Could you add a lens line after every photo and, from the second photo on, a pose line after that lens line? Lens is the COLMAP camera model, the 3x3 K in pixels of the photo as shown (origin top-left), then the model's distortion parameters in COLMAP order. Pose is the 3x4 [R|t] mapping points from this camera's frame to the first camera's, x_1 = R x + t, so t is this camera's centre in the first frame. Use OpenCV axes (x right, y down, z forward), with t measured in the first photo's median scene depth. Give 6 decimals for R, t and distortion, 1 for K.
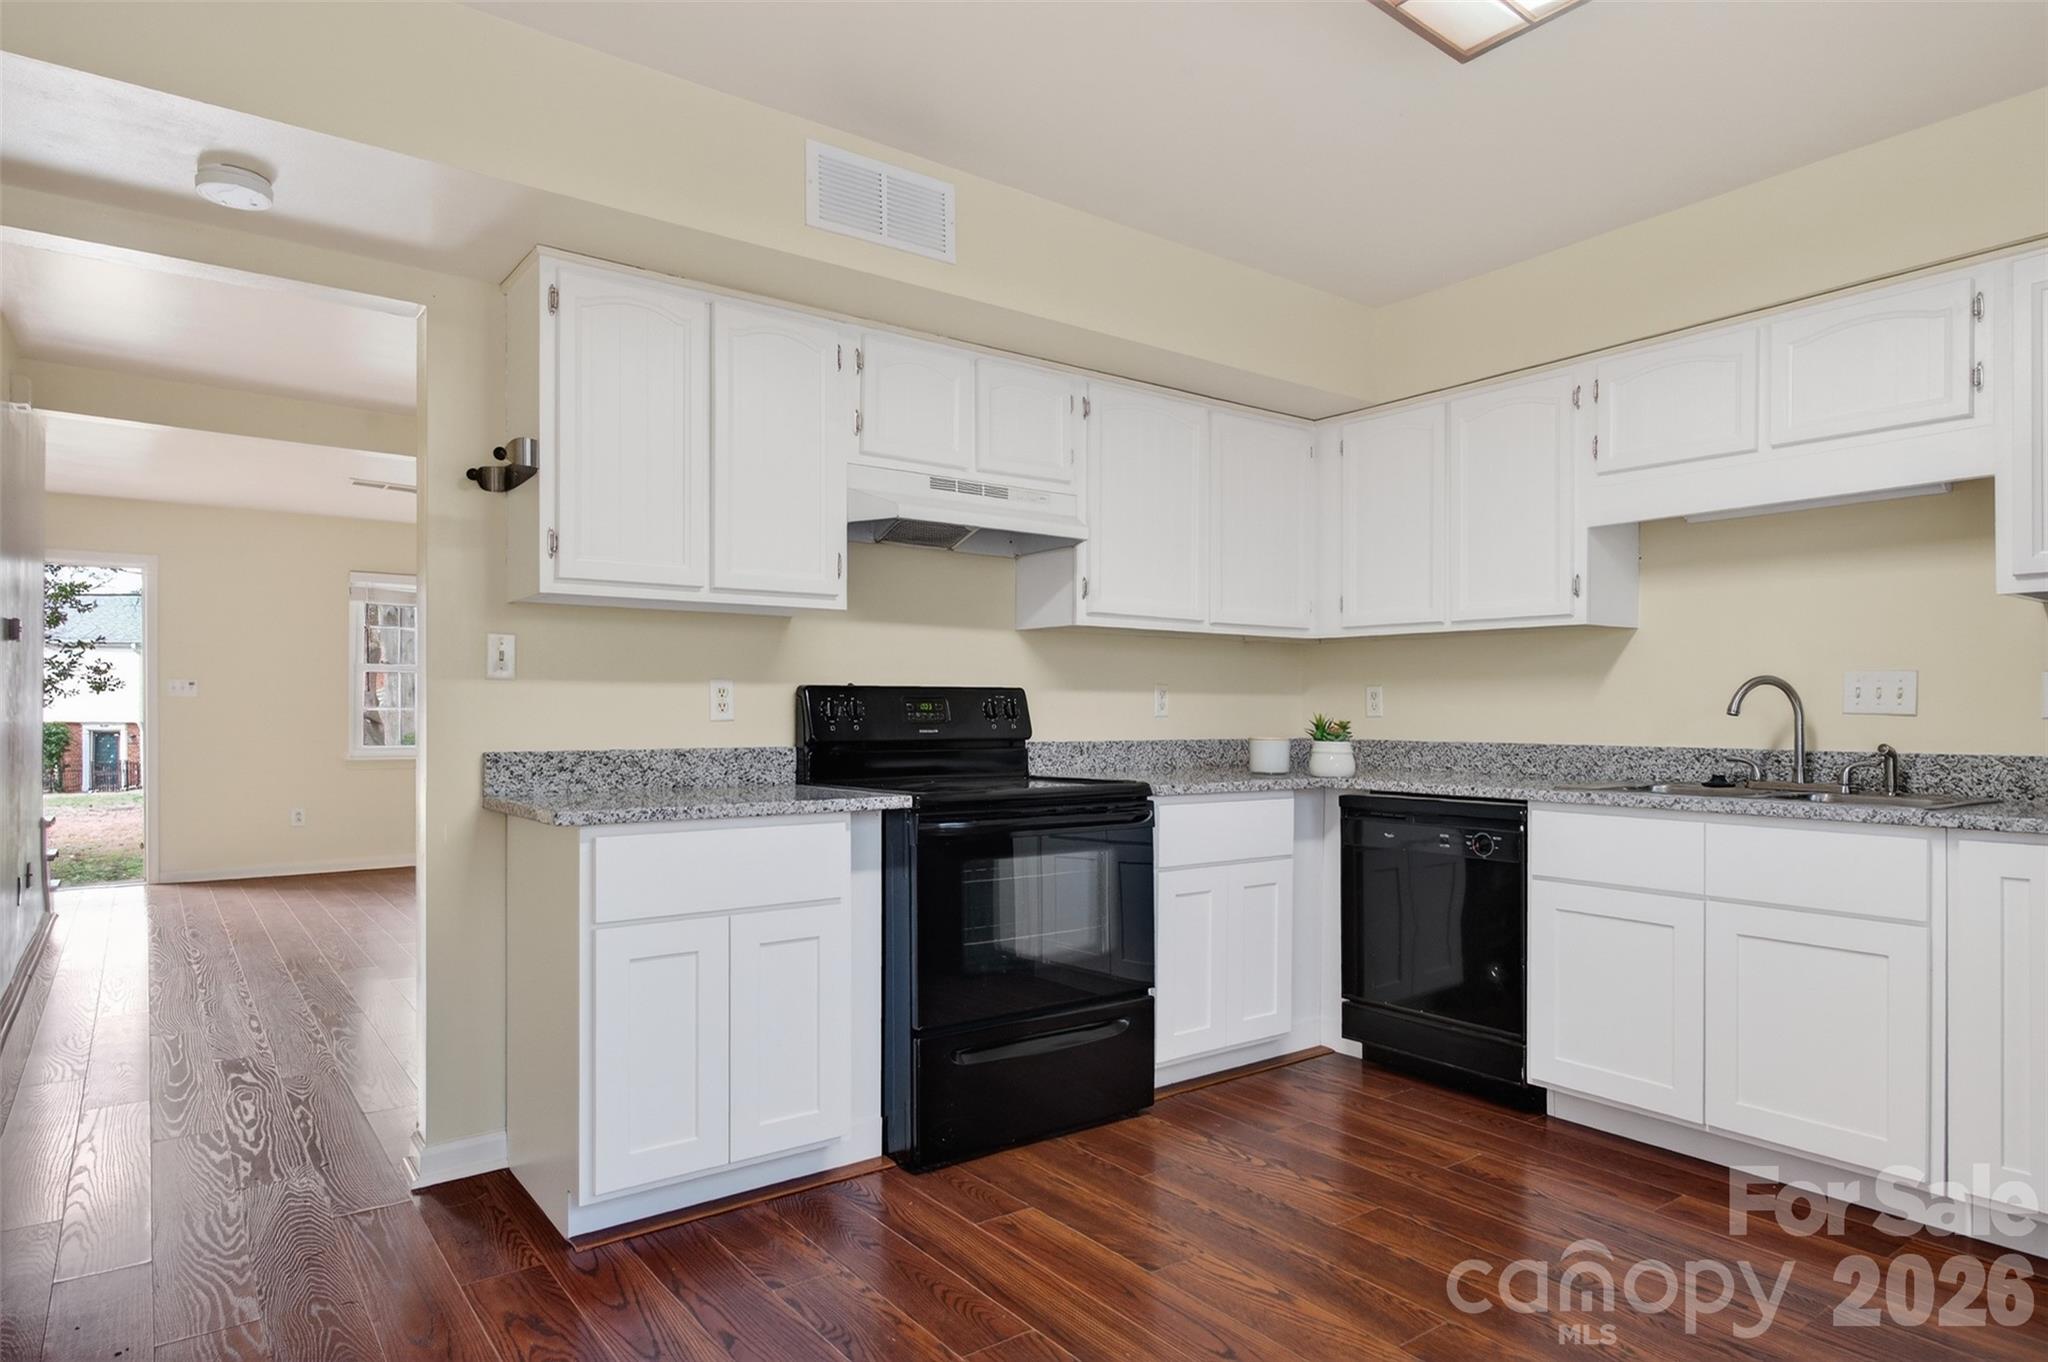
lens RADIAL K [[1167.6, 0, 1033.8], [0, 1167.6, 694.2], [0, 0, 1]] dist [-0.012044, 0.002366]
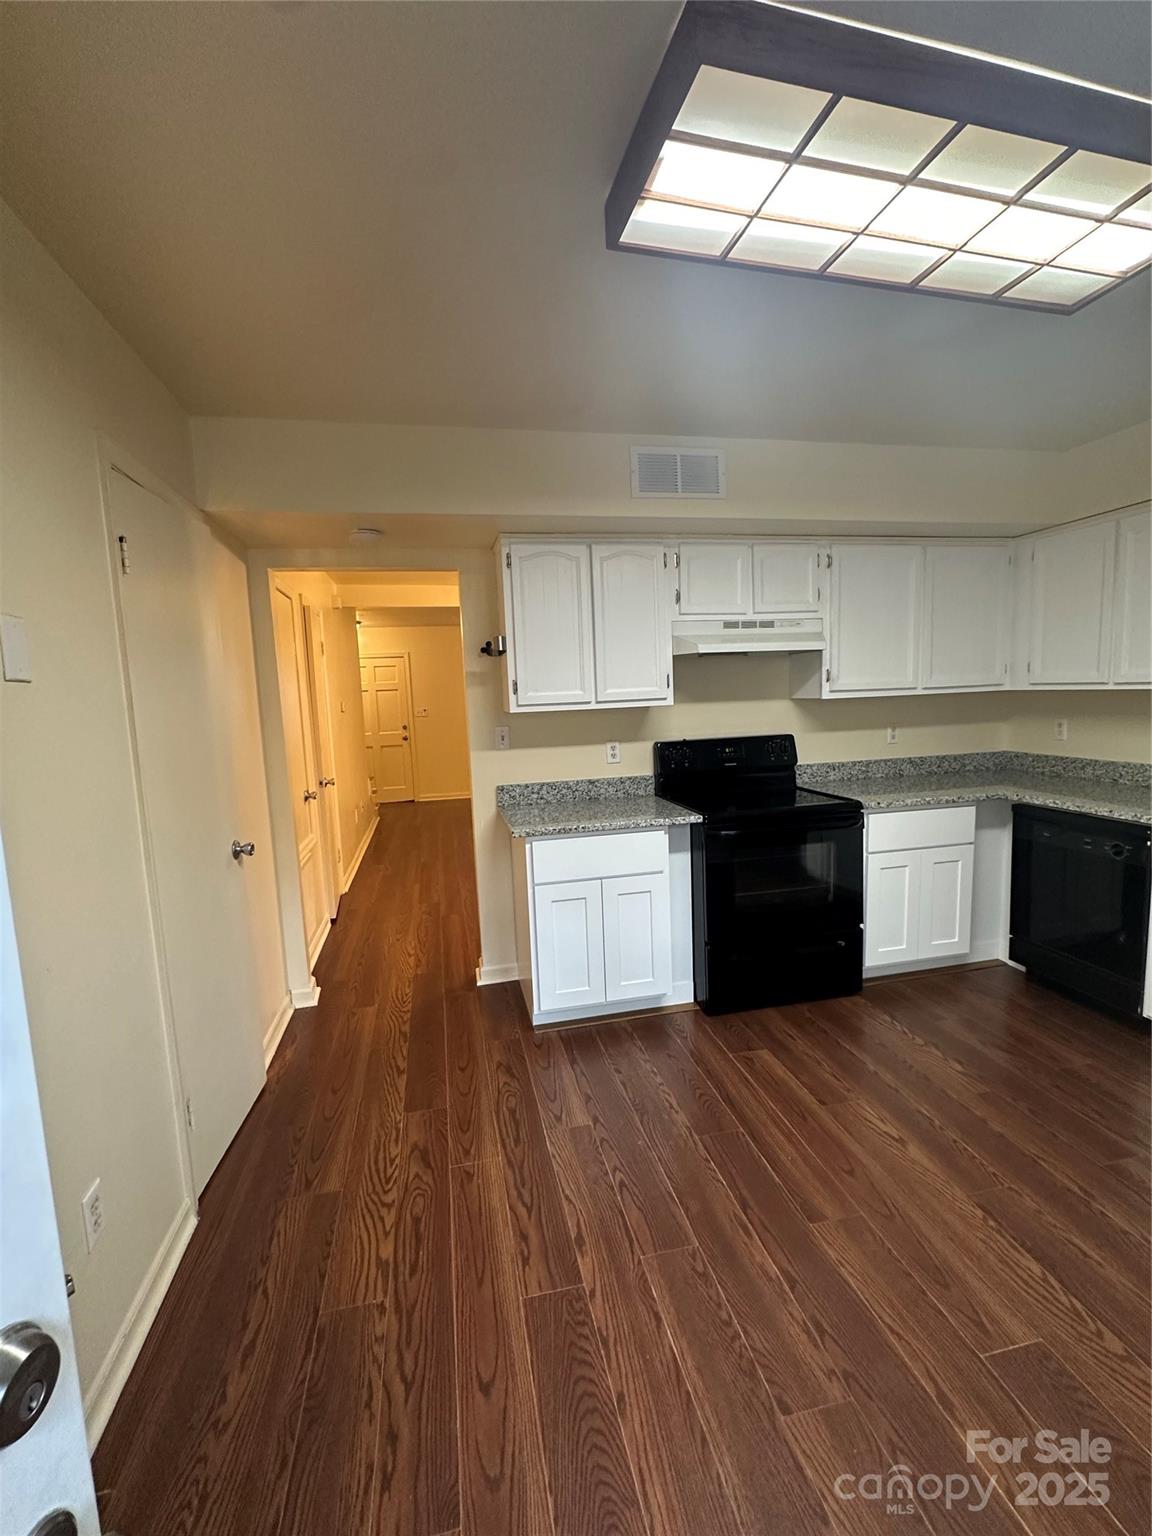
lens RADIAL K [[653.5, 0, 572.9], [0, 653.5, 768.0], [0, 0, 1]] dist [-0.005444, 0.000811]
pose [[0.909134, 0.008579, -0.416415, 0.118307], [0.043611, 0.992331, 0.115657, -0.098842], [0.414214, -0.123308, 0.901788, 0.018037]]
